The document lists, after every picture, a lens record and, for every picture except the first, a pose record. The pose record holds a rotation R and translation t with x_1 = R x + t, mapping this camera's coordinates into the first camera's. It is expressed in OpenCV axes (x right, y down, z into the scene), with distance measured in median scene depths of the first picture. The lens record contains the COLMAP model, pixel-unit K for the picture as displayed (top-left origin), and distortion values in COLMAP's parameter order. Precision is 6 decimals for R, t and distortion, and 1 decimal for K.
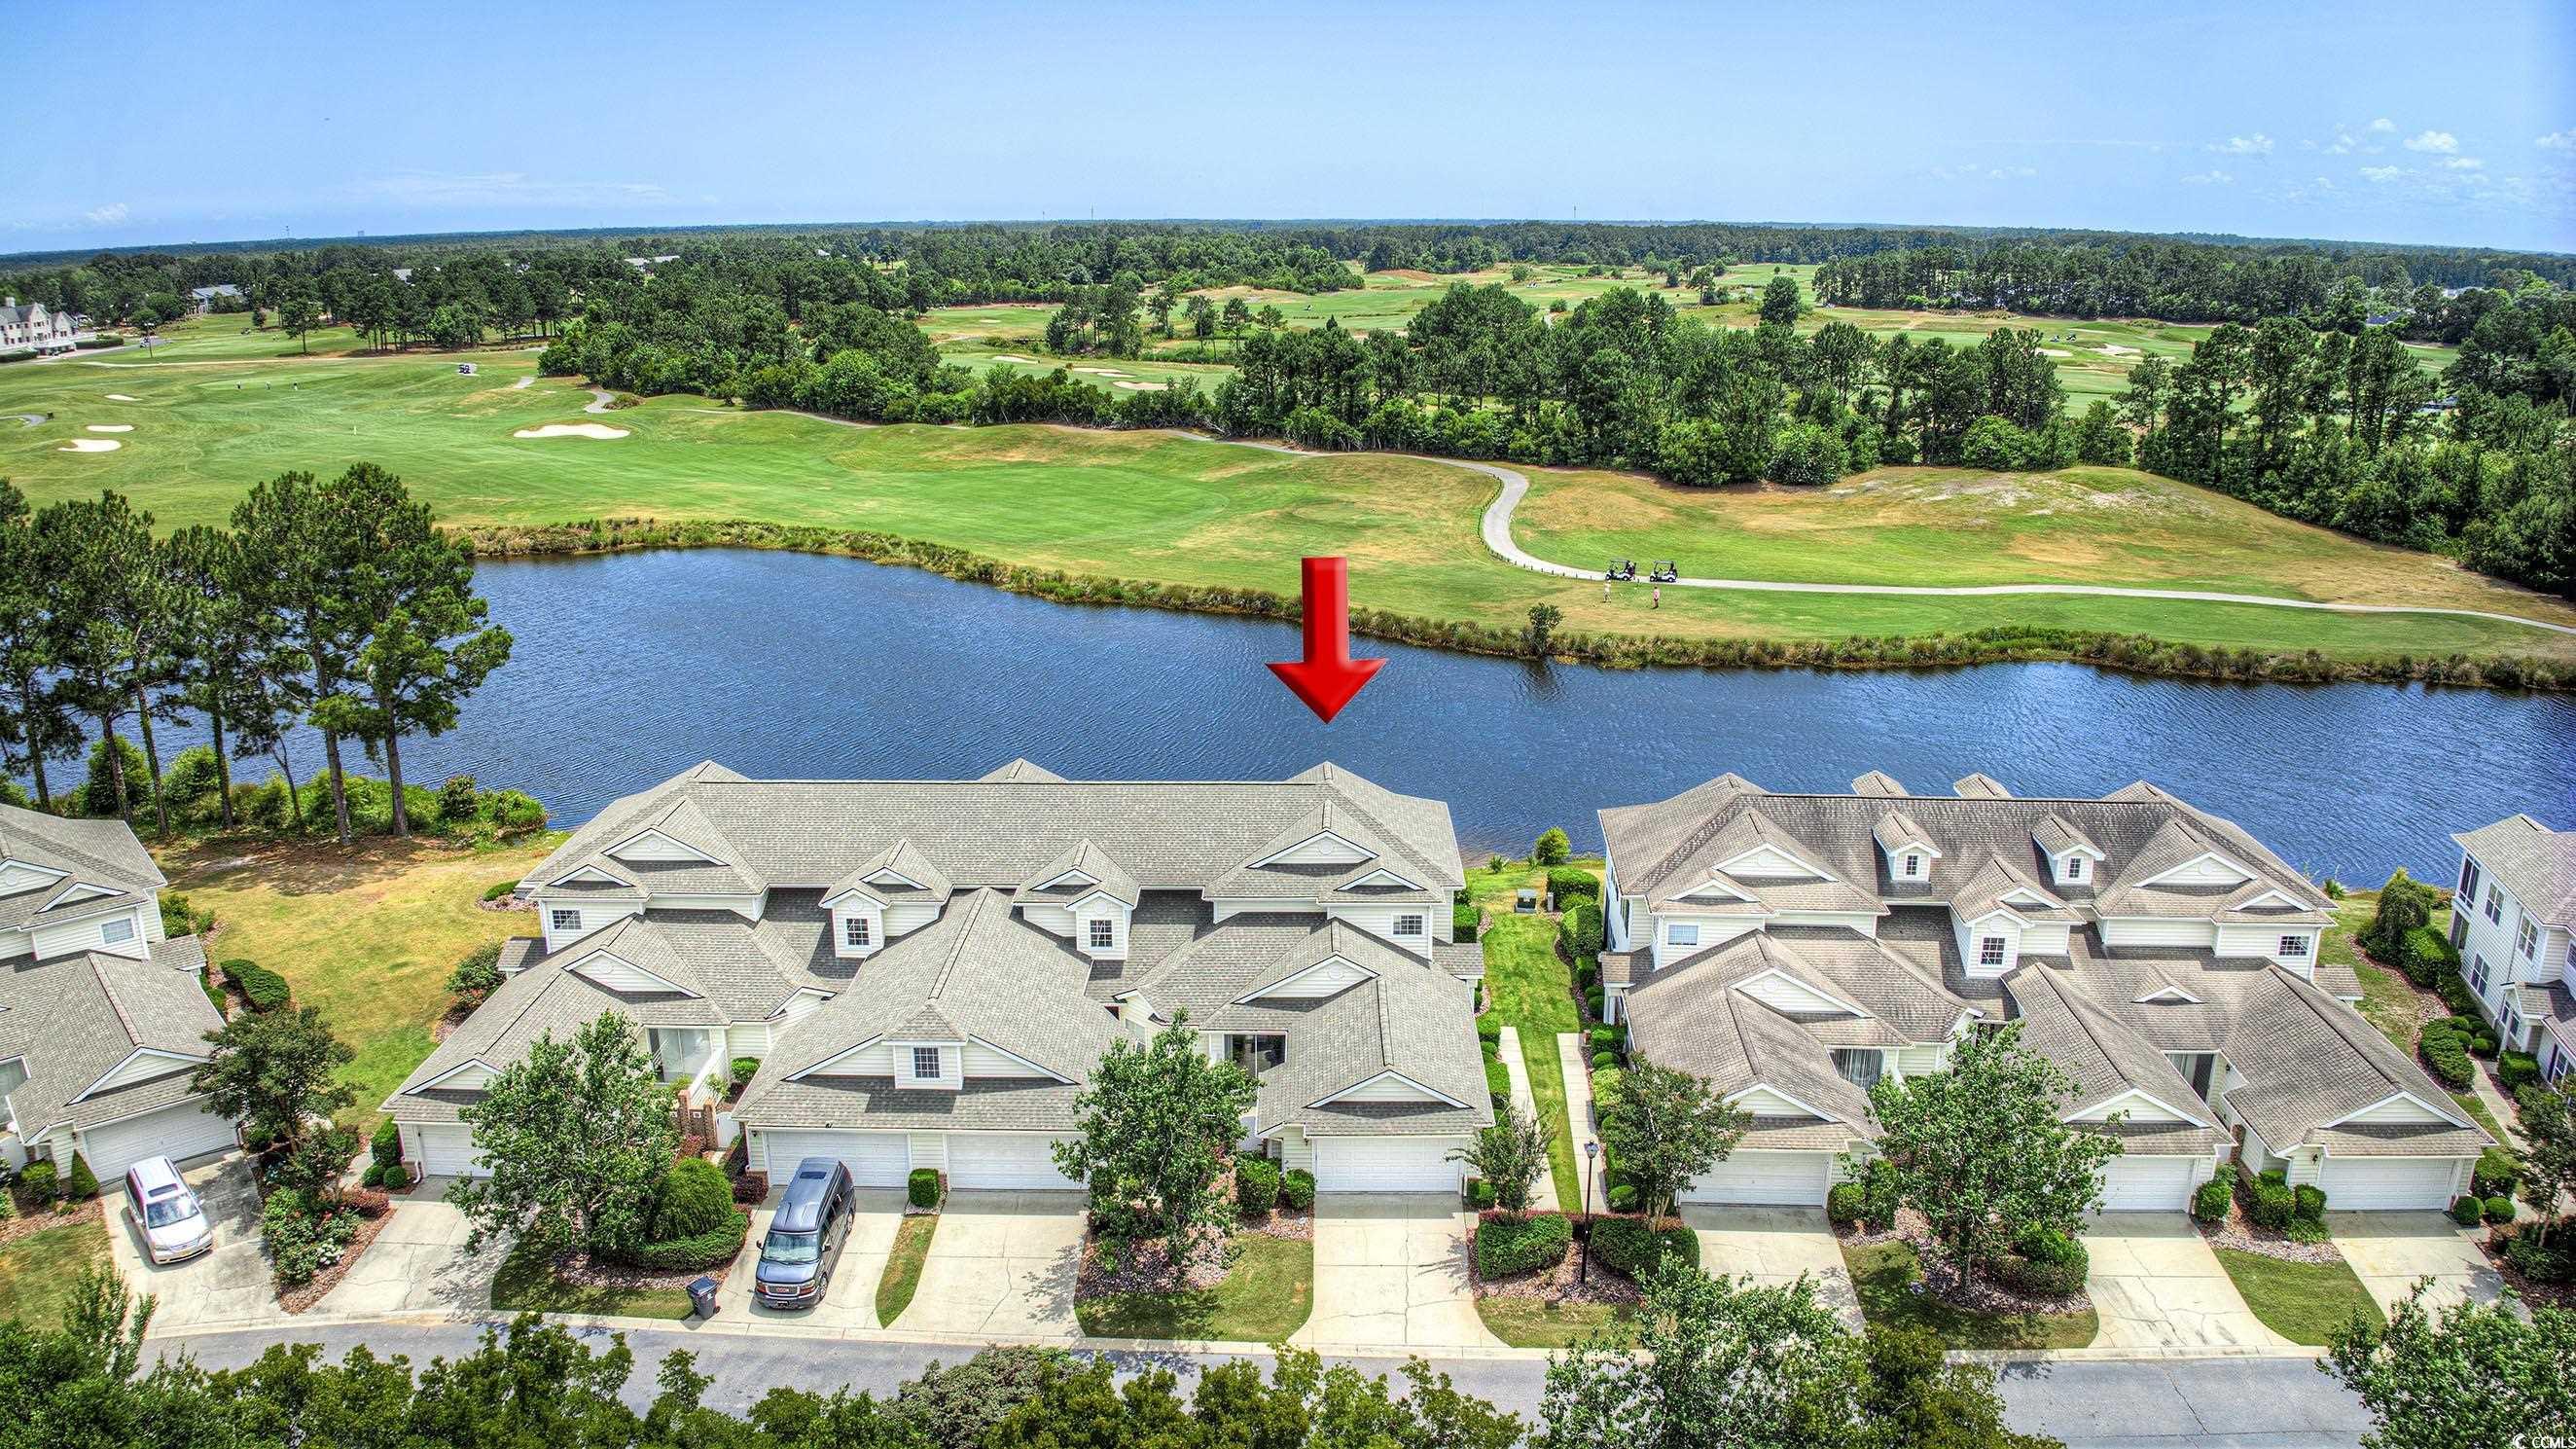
lens RADIAL K [[1809.5, 0, 1295.0], [0, 1809.5, 725.5], [0, 0, 1]] dist [-0.102355, -0.014310]
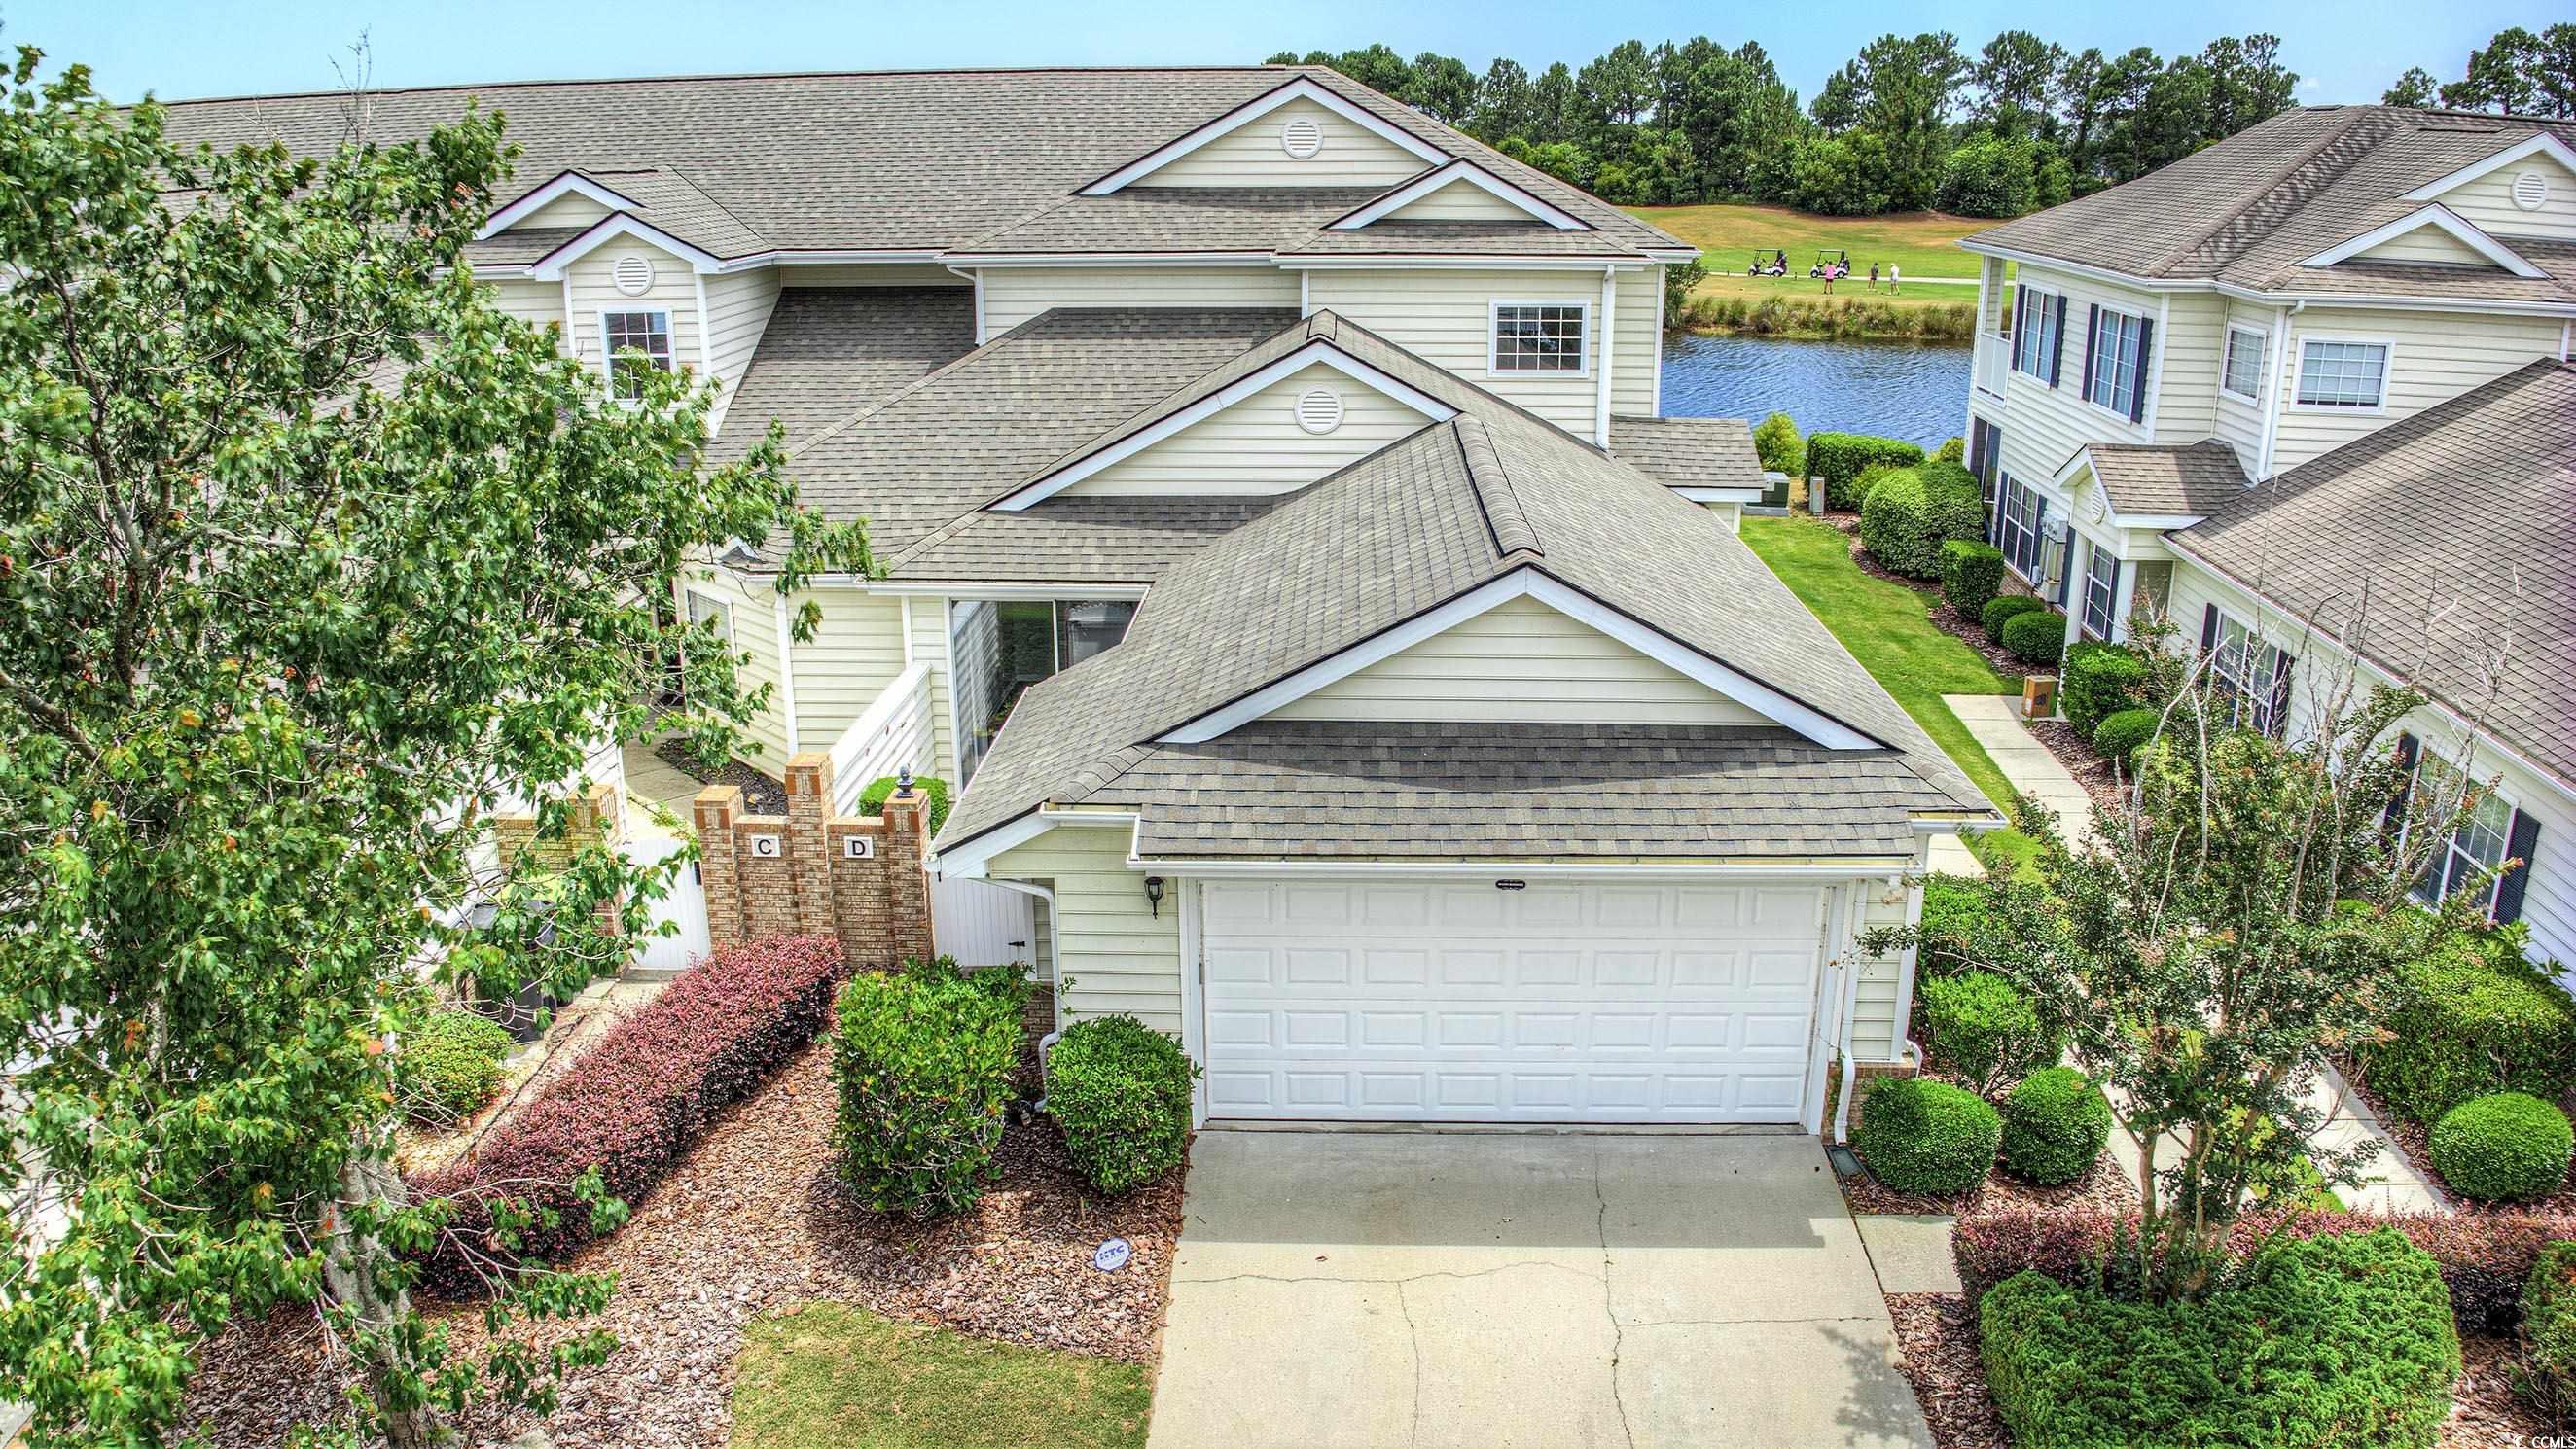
lens RADIAL K [[1808.9, 0, 1295.0], [0, 1808.9, 725.5], [0, 0, 1]] dist [-0.102355, -0.014310]
pose [[0.999704, 0.007349, -0.023200, 0.008794], [-0.006556, 0.999397, 0.034092, 0.060541], [0.023436, -0.033930, 0.999149, 0.232388]]
